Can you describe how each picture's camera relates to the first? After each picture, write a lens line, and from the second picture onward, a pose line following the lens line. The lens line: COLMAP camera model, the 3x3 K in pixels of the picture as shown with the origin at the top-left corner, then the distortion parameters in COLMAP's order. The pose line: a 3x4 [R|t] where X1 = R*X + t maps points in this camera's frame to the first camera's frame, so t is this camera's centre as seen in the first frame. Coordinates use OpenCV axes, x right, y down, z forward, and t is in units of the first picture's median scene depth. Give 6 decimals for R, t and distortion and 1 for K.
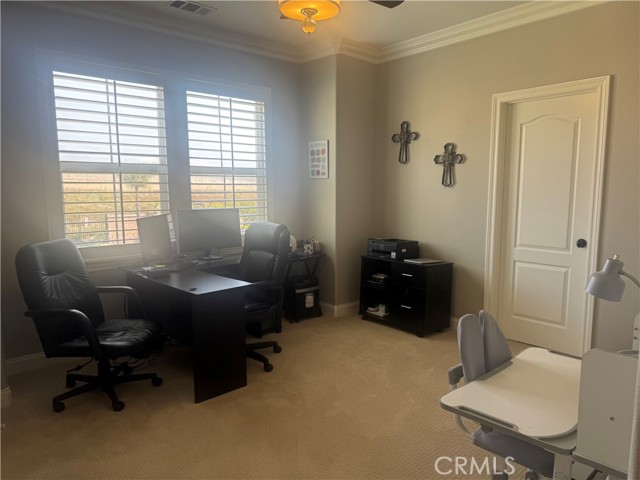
lens RADIAL K [[449.9, 0, 320.8], [0, 449.9, 238.9], [0, 0, 1]] dist [0.039120, -0.054338]
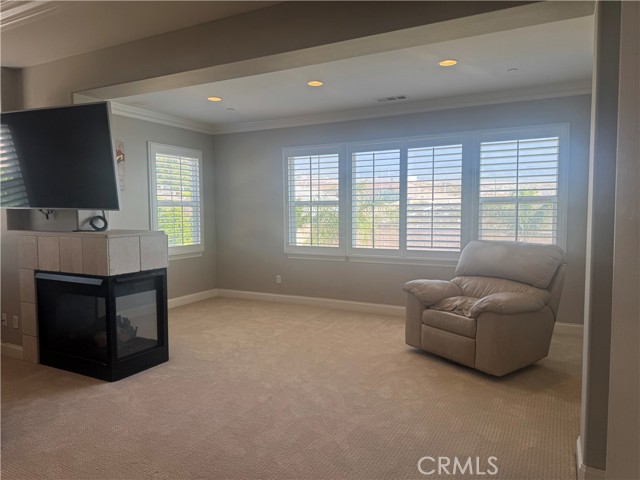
lens RADIAL K [[449.9, 0, 324.1], [0, 449.9, 242.1], [0, 0, 1]] dist [0.039120, -0.054338]
pose [[0.327658, 0.047232, -0.943615, 1.243370], [-0.114853, 0.993334, 0.009839, -0.038219], [0.937789, 0.105153, 0.330899, 0.537762]]
